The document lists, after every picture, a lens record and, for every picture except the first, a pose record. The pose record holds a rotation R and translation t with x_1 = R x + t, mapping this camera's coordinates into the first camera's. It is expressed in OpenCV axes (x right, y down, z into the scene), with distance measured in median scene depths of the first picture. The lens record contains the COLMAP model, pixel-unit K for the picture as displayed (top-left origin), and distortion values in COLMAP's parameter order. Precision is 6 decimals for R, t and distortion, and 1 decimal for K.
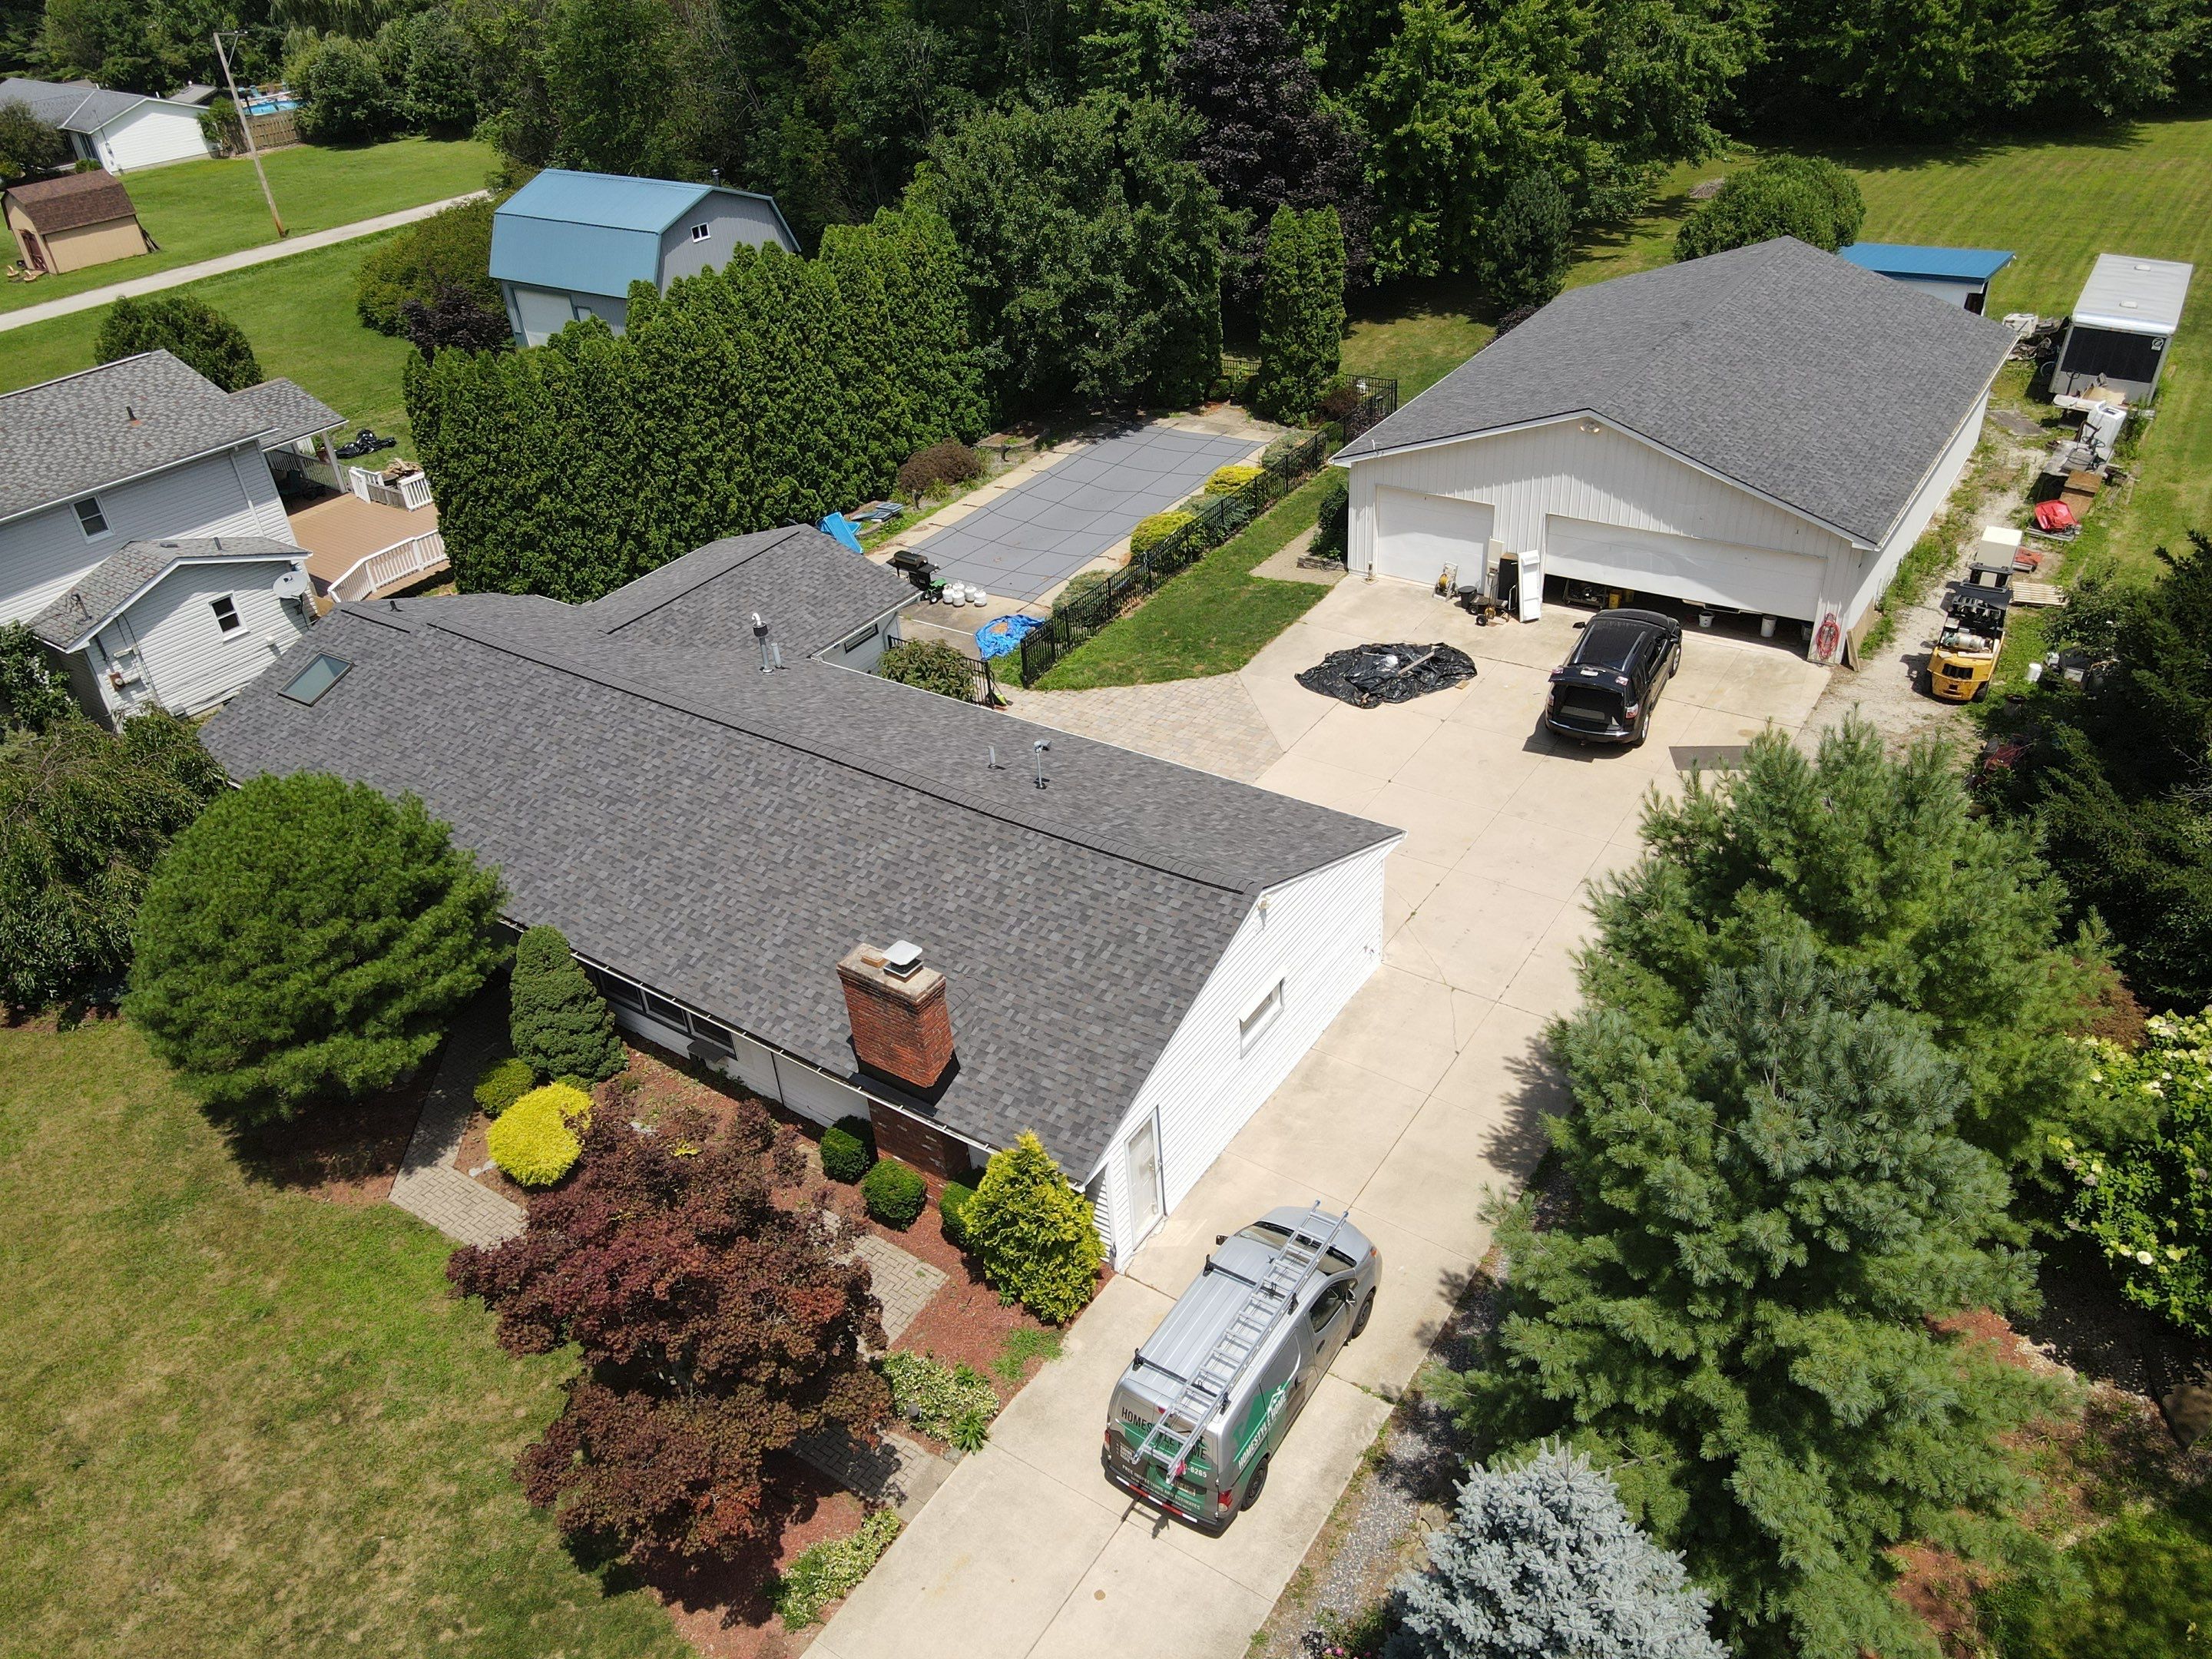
lens RADIAL K [[1584.3, 0, 1088.2], [0, 1584.3, 827.5], [0, 0, 1]] dist [0.047794, -0.071570]
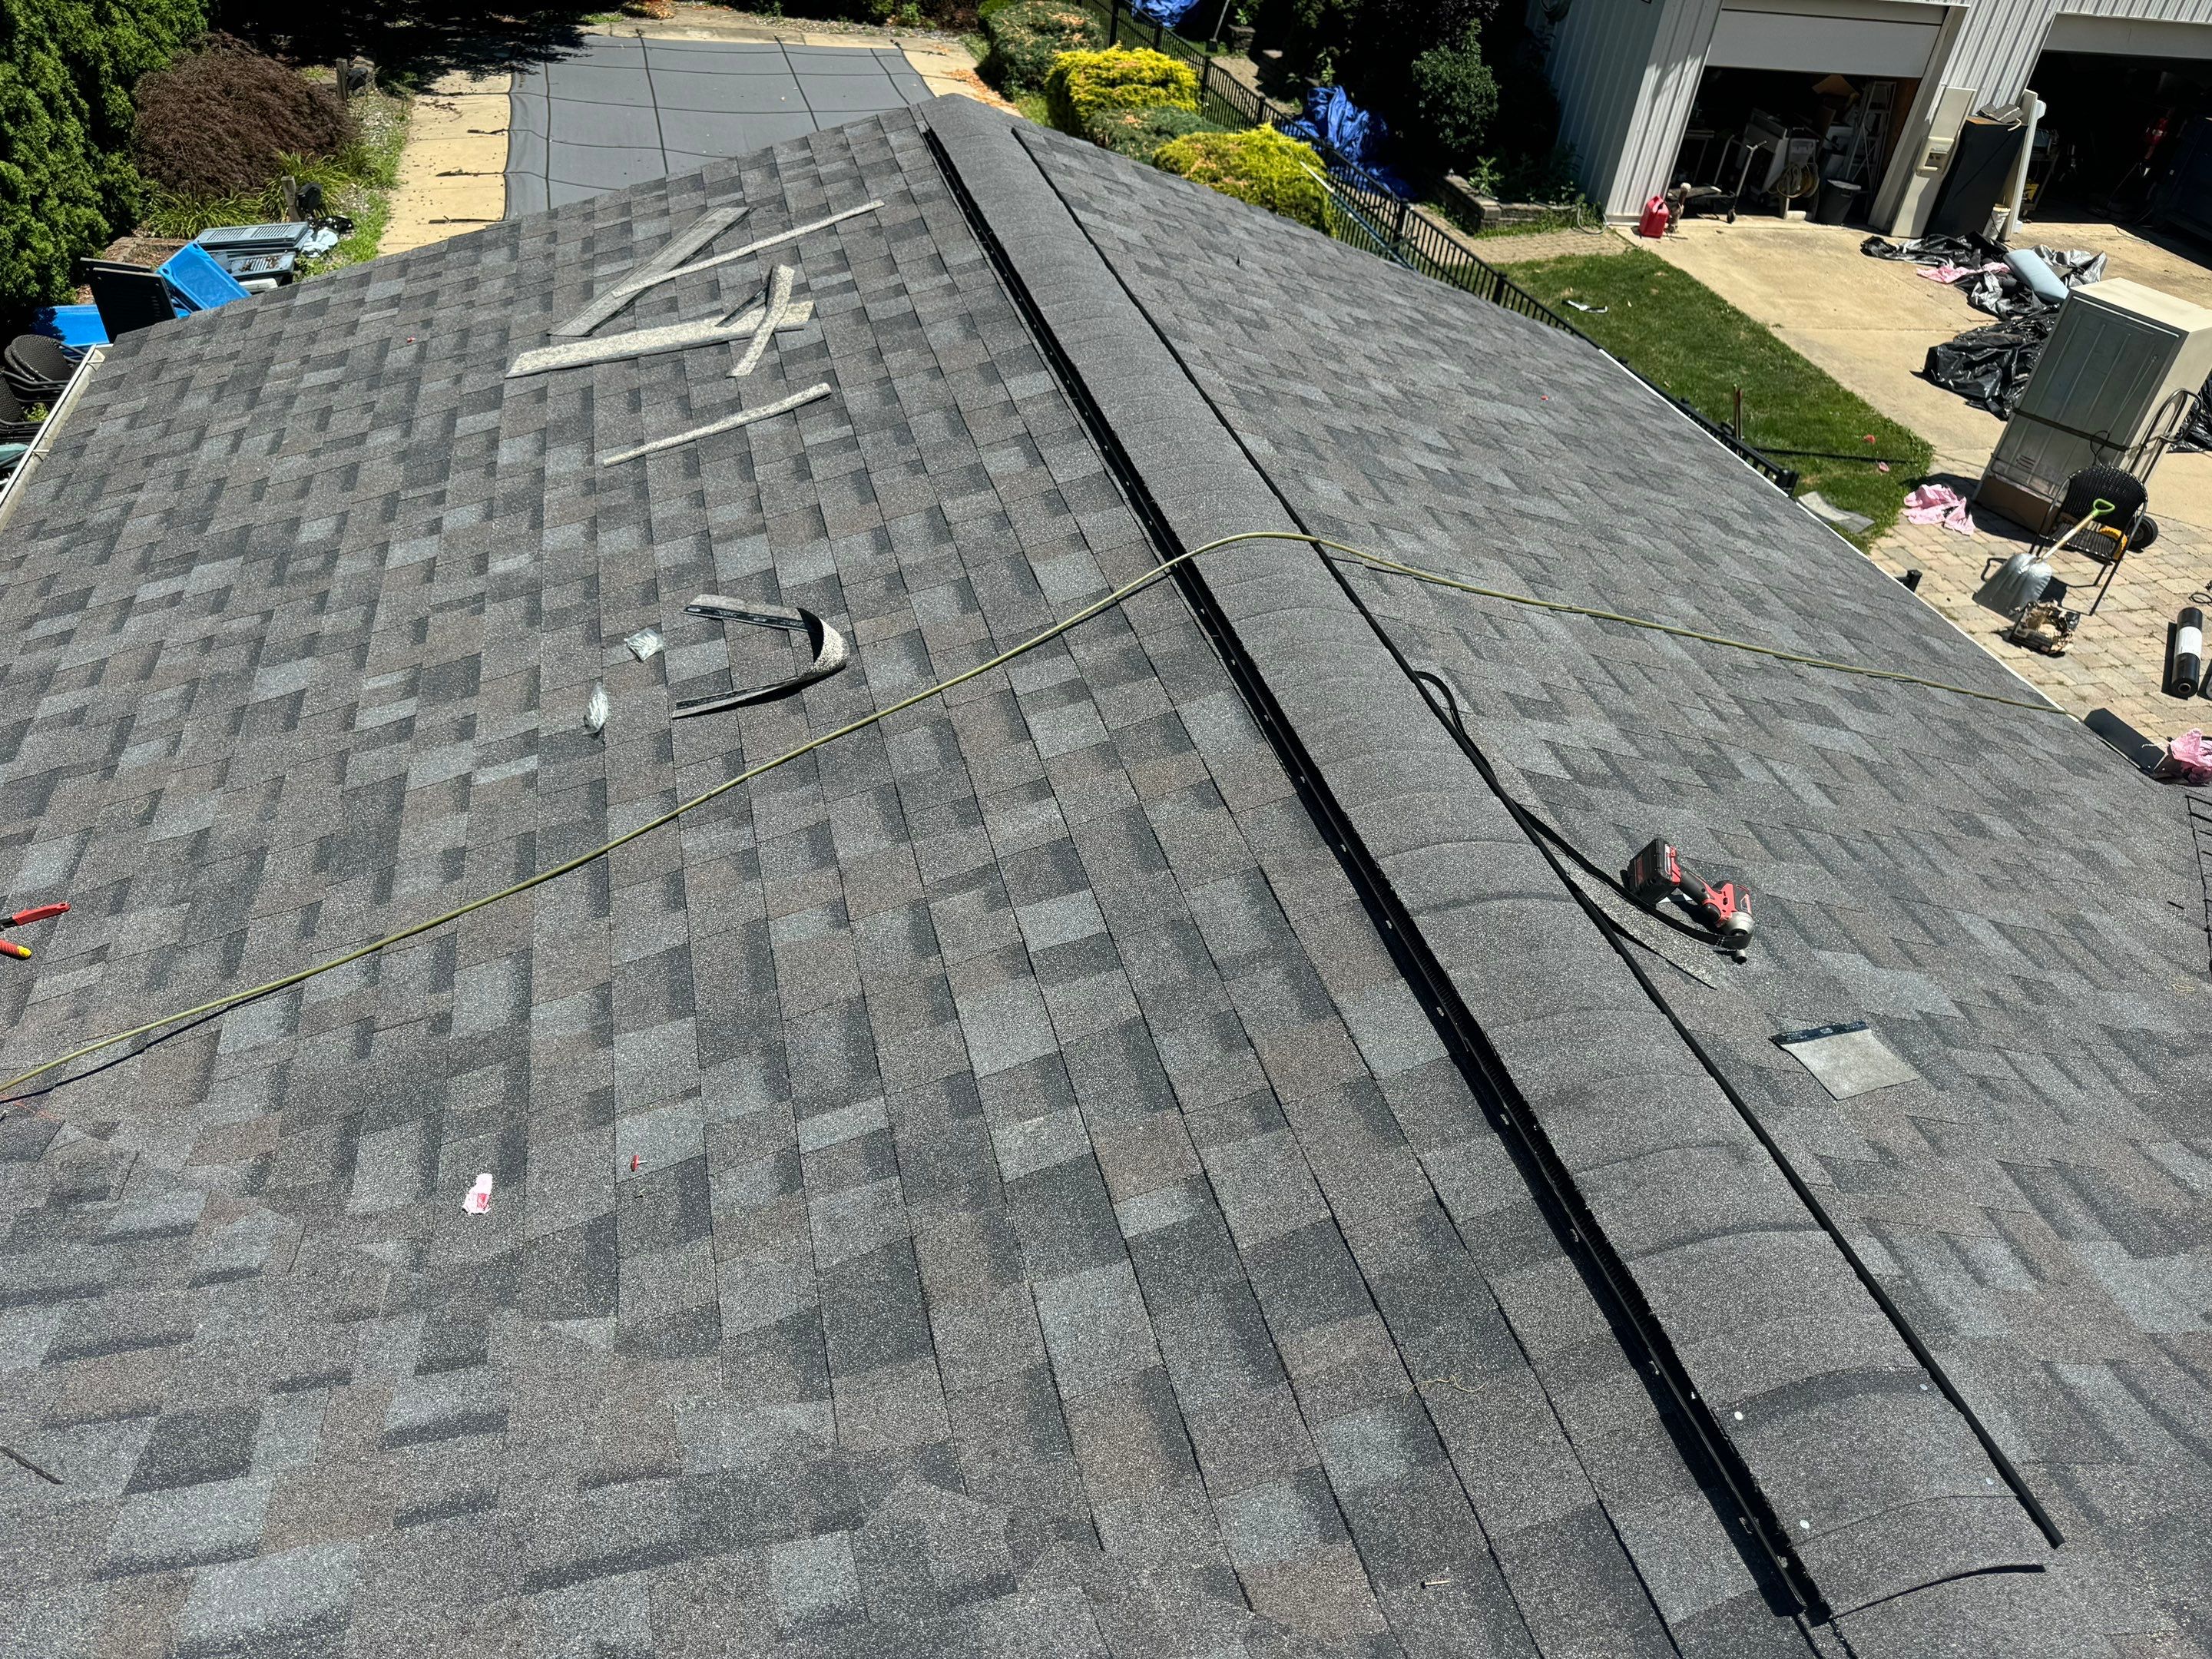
lens RADIAL K [[1584.3, 0, 1088.2], [0, 1584.3, 827.5], [0, 0, 1]] dist [0.047794, -0.071570]
pose [[0.640860, -0.359184, 0.678443, -0.278822], [0.292602, 0.931359, 0.216691, -0.133667], [-0.709706, 0.059645, 0.701969, 0.752145]]
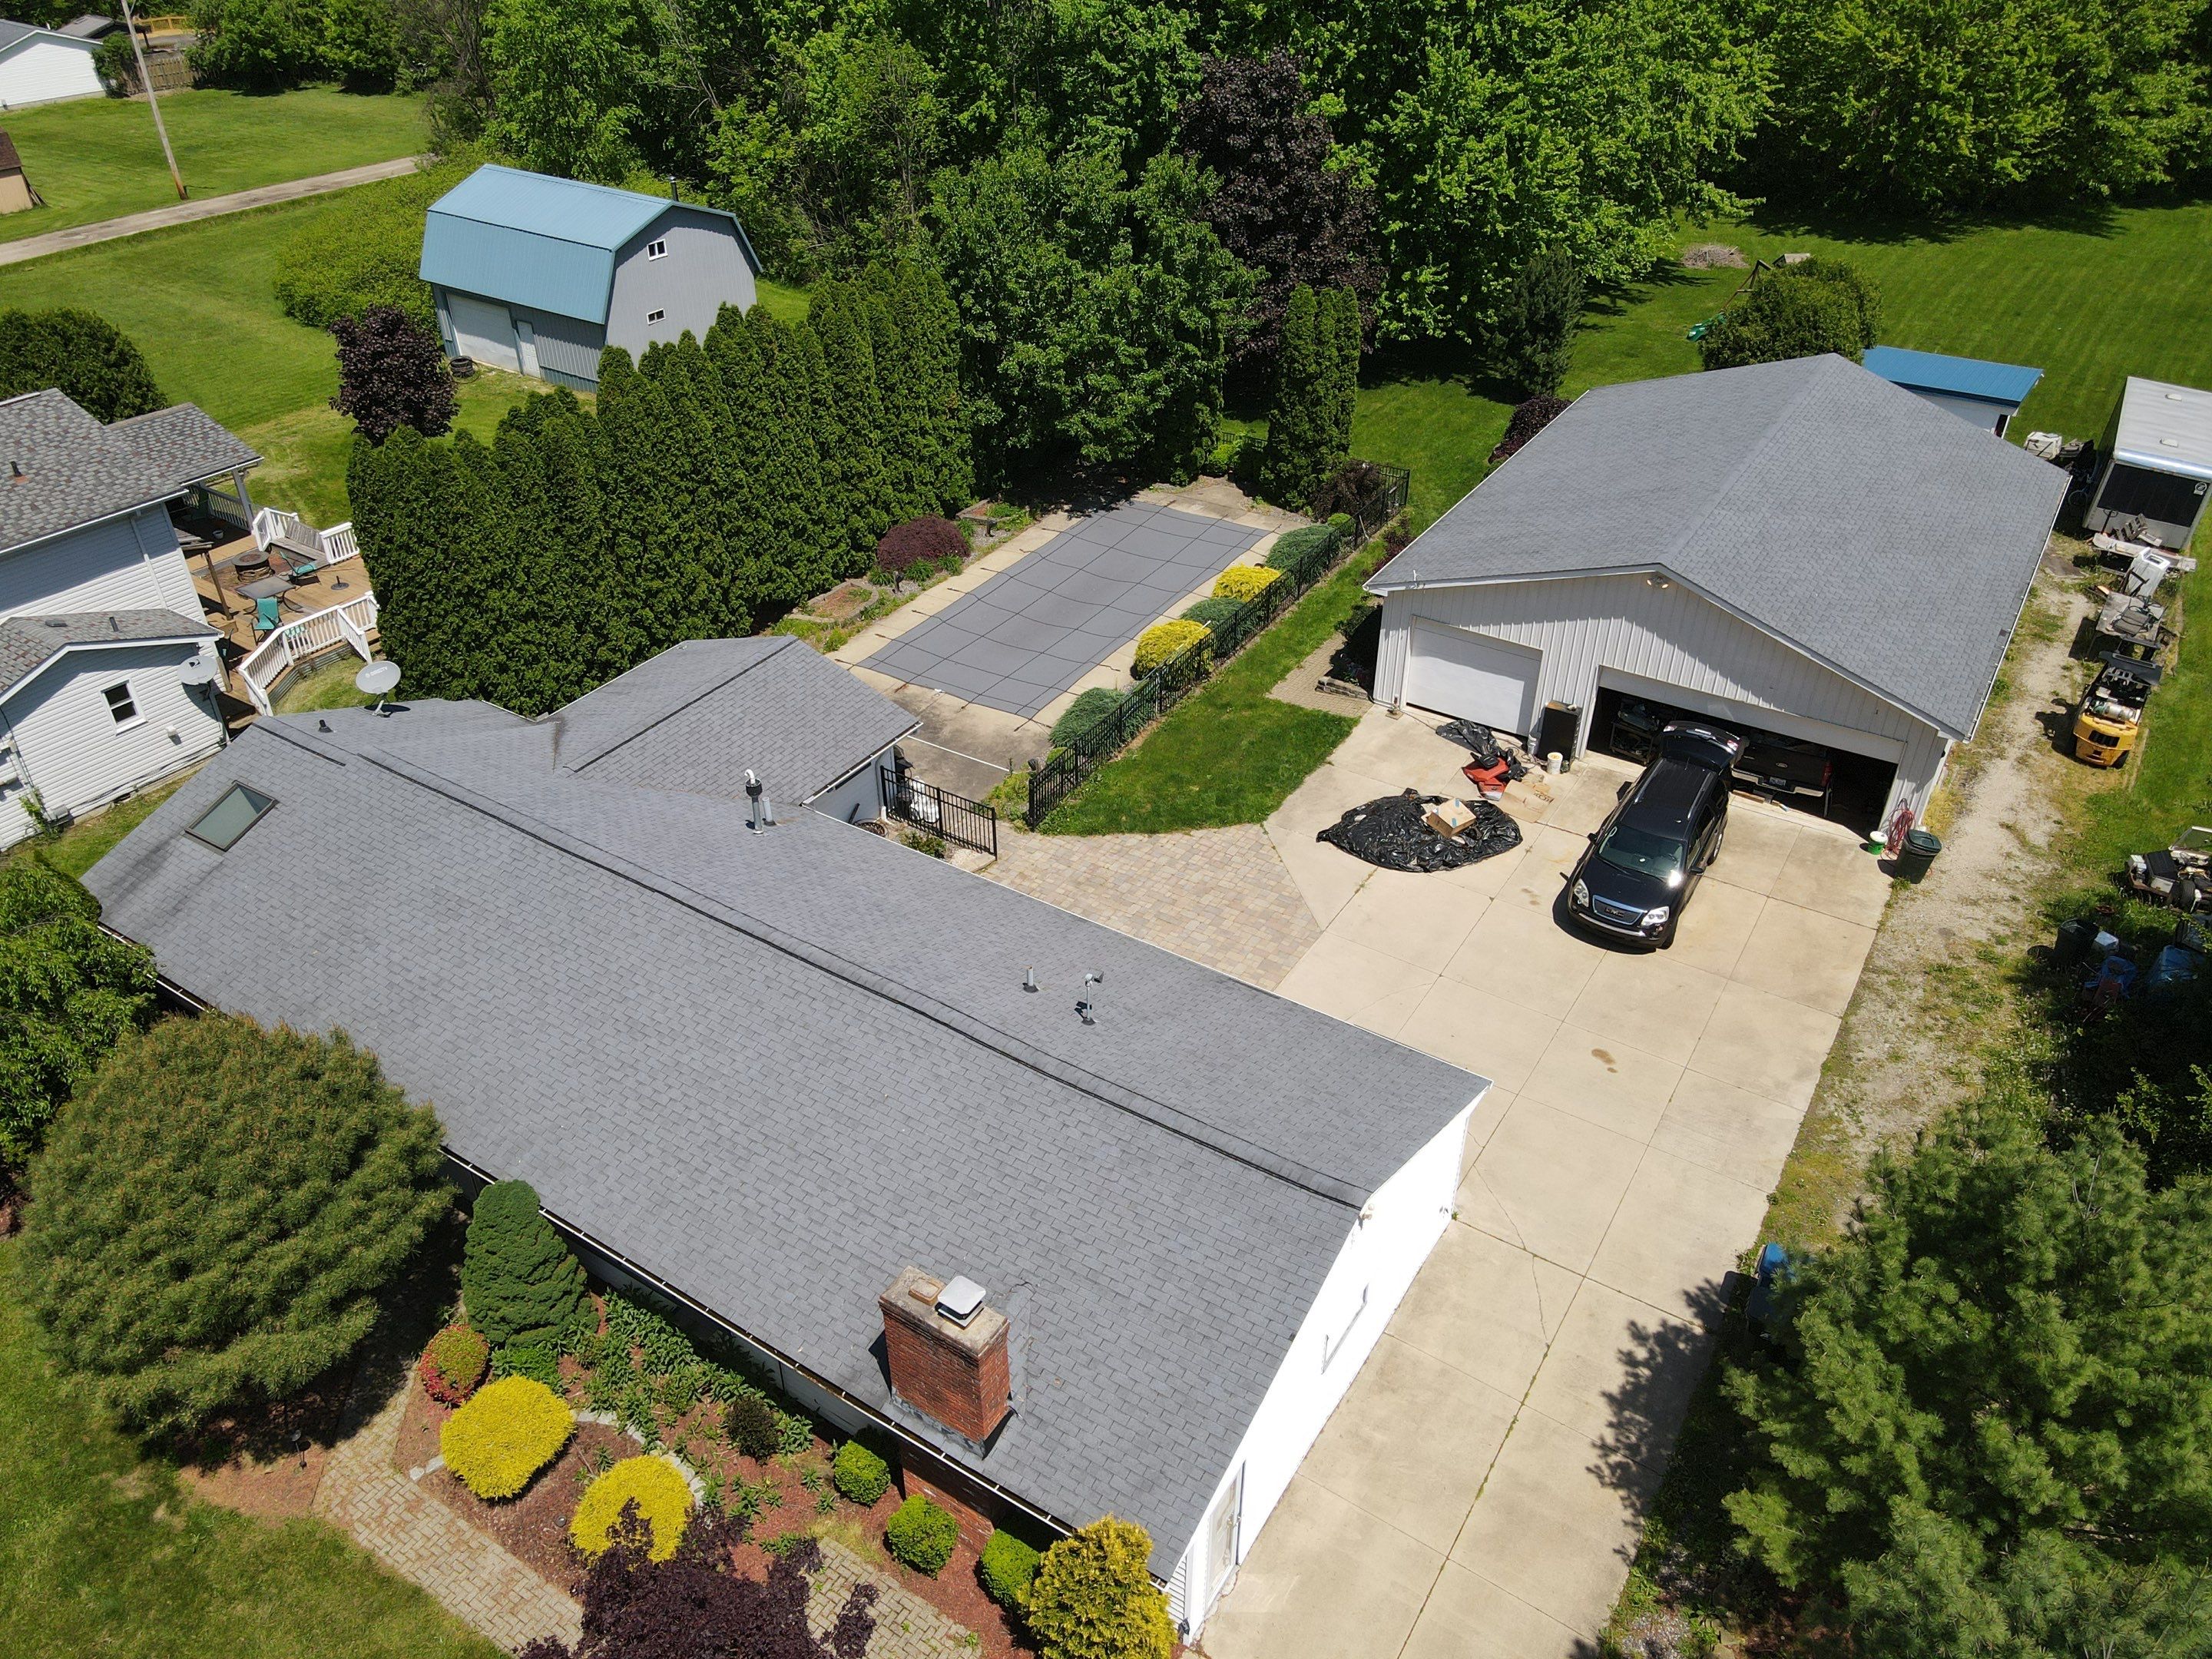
lens RADIAL K [[1584.3, 0, 1088.2], [0, 1584.3, 827.5], [0, 0, 1]] dist [0.047794, -0.071570]
pose [[0.997105, 0.038936, 0.065319, -0.055623], [-0.040385, 0.998963, 0.021006, -0.092022], [-0.064433, -0.023583, 0.997643, 0.076180]]
